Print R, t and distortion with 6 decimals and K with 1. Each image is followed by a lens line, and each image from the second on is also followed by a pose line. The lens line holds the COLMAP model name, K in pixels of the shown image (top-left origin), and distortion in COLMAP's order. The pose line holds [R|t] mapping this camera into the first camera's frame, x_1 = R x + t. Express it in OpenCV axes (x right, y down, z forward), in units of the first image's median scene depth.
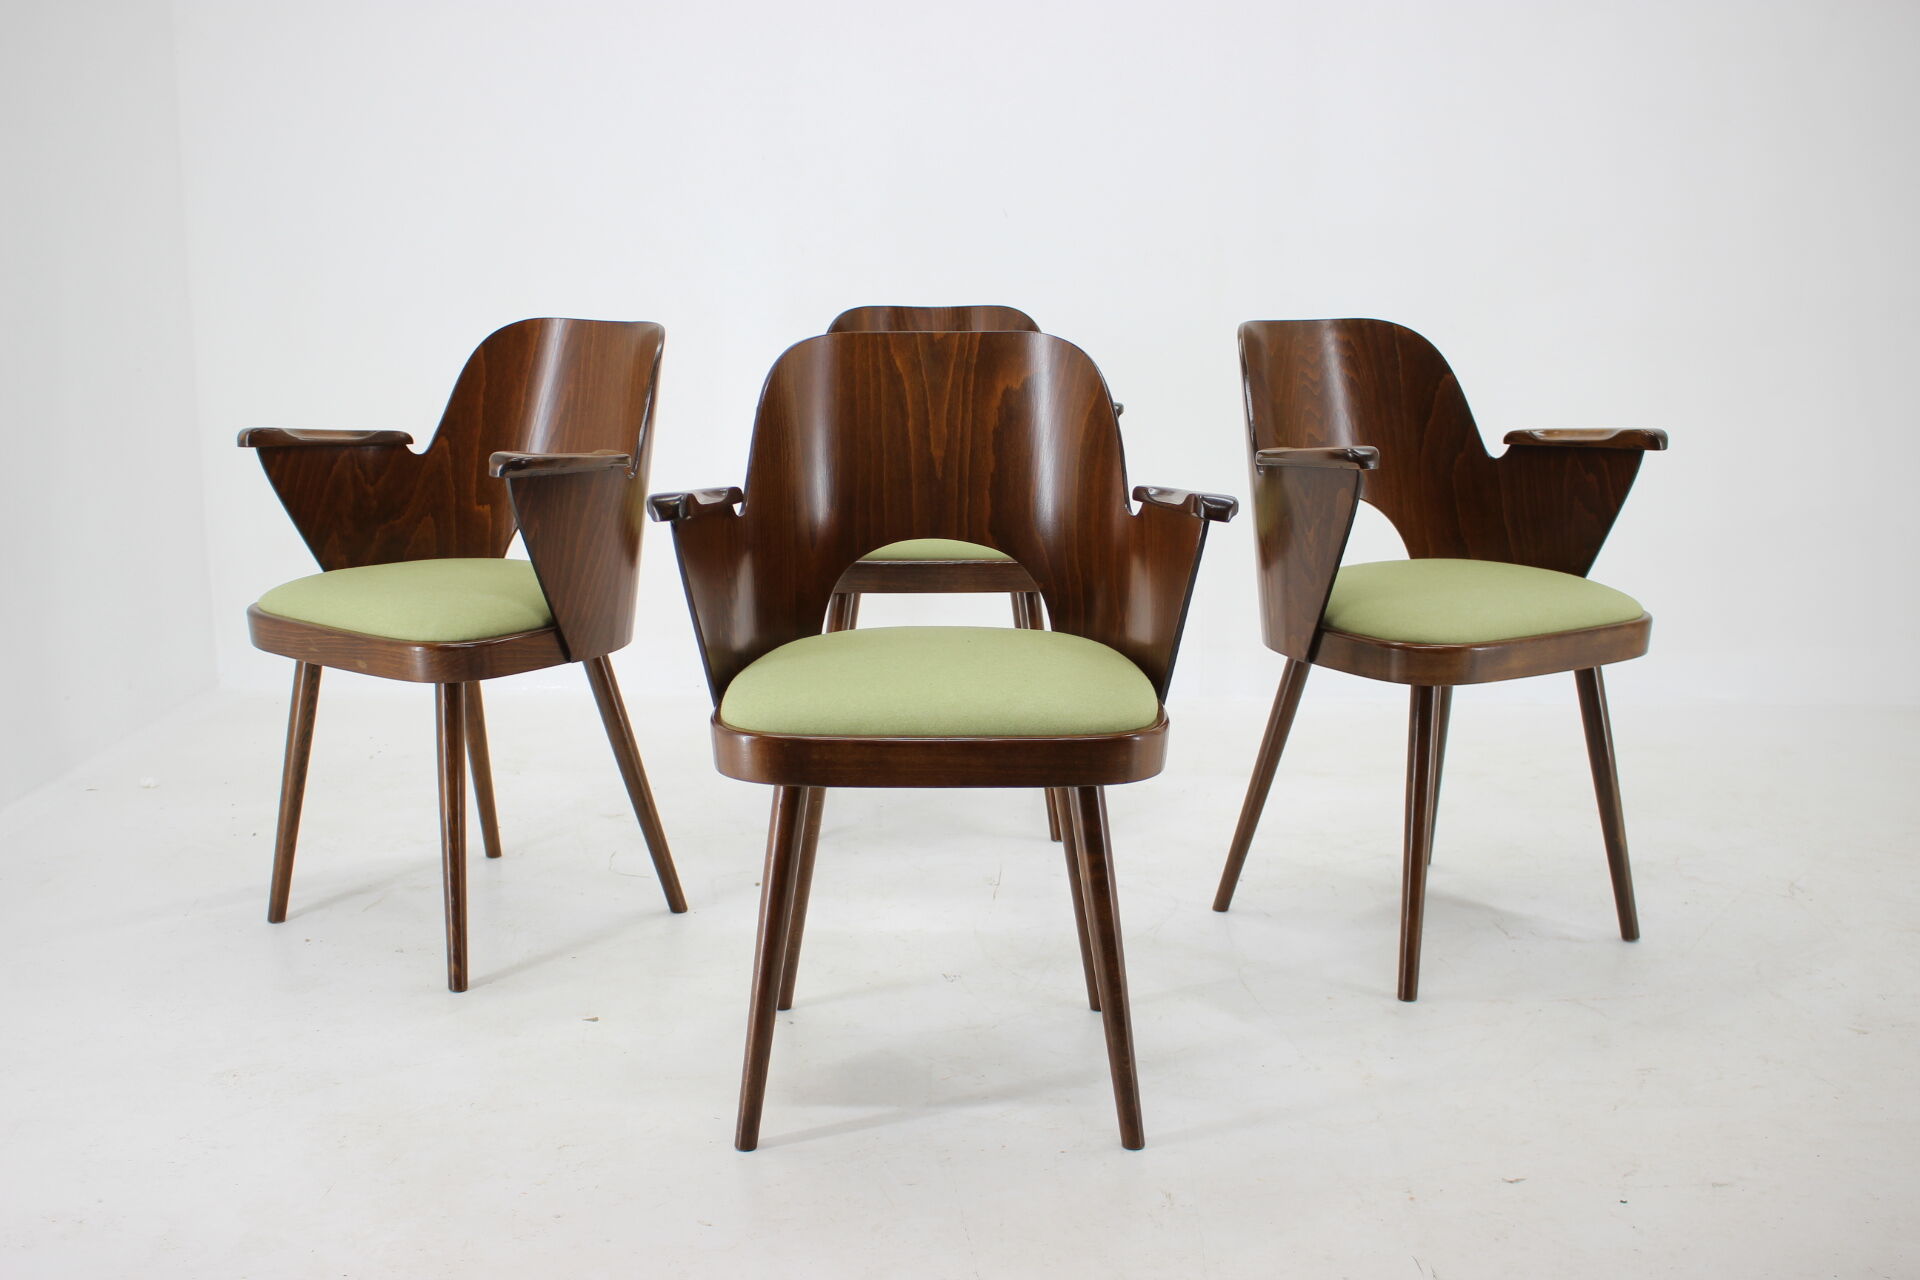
lens RADIAL K [[1995.5, 0, 960.1], [0, 1995.5, 638.1], [0, 0, 1]] dist [-0.102124, 0.000000]
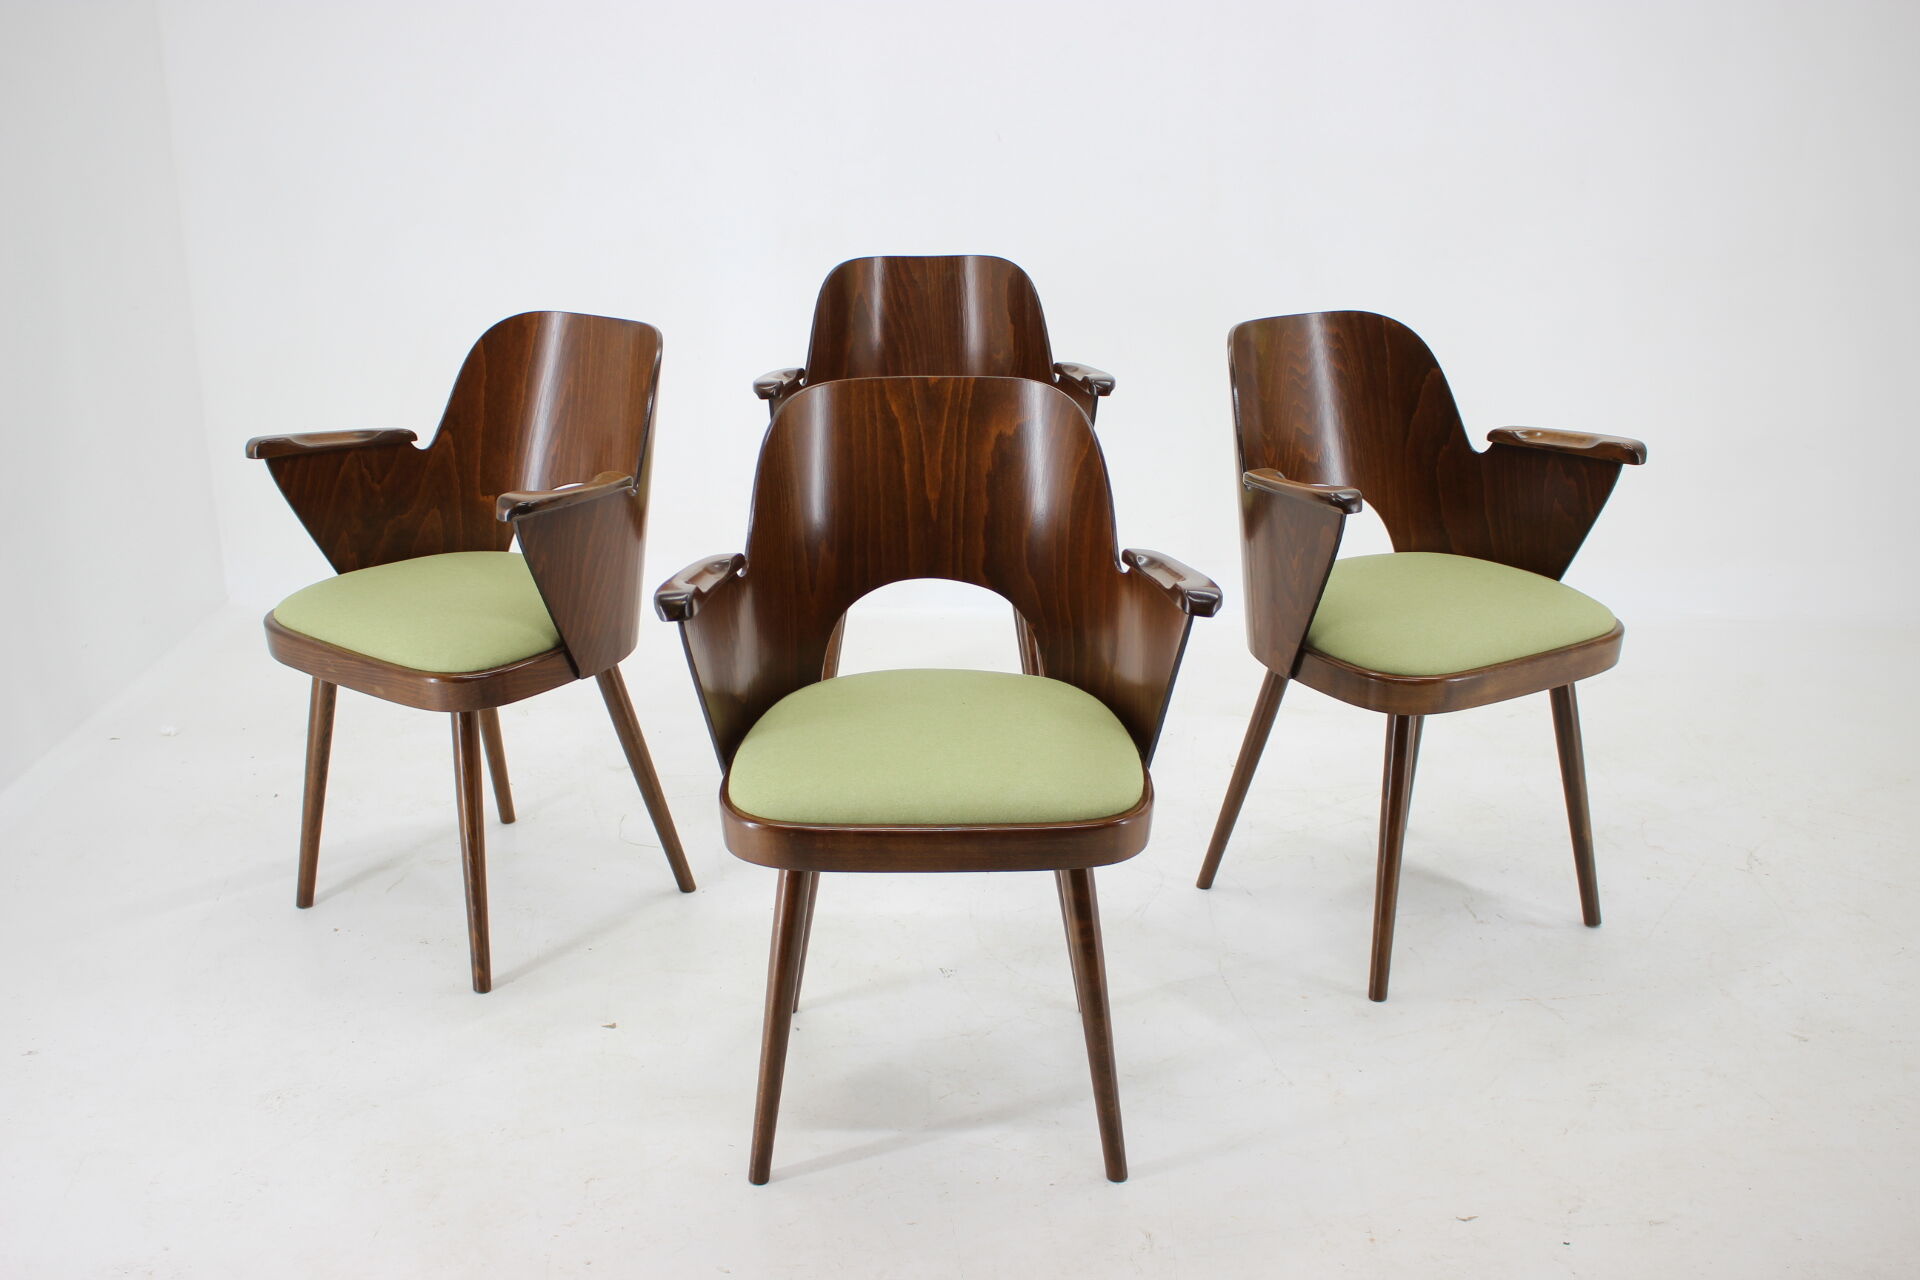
lens RADIAL K [[1995.5, 0, 962.4], [0, 1995.5, 643.6], [0, 0, 1]] dist [-0.102124, 0.000000]
pose [[0.999987, -0.003290, 0.003975, -0.000382], [0.002742, 0.991430, 0.130610, -0.143895], [-0.004371, -0.130597, 0.991426, -0.027843]]
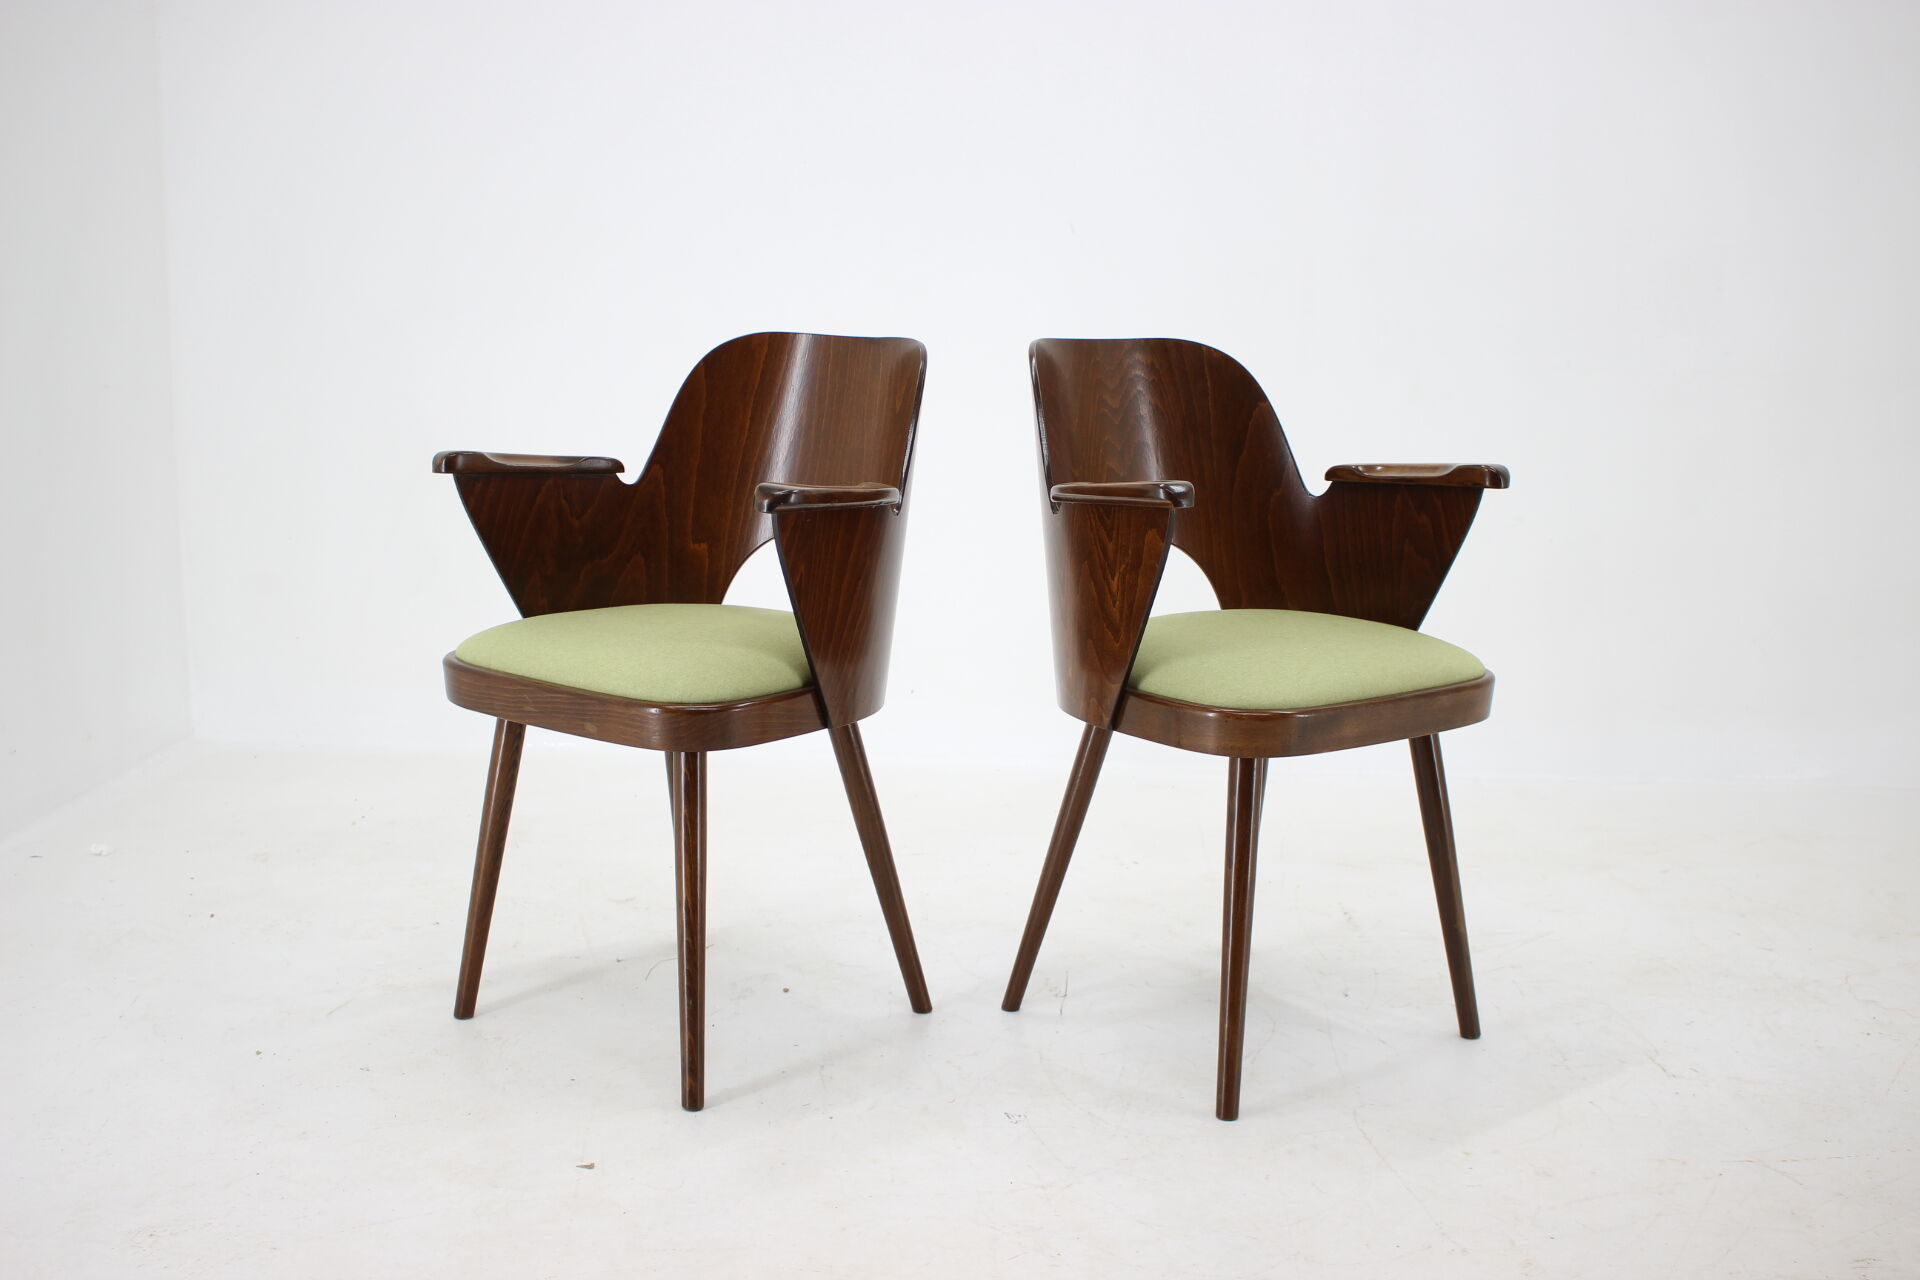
lens RADIAL K [[1995.5, 0, 953.3], [0, 1995.5, 651.9], [0, 0, 1]] dist [-0.102124, 0.000000]
pose [[0.994118, -0.000516, 0.108303, 0.011704], [0.001586, 0.999951, -0.009791, -0.013596], [-0.108293, 0.009905, 0.994070, 0.141435]]
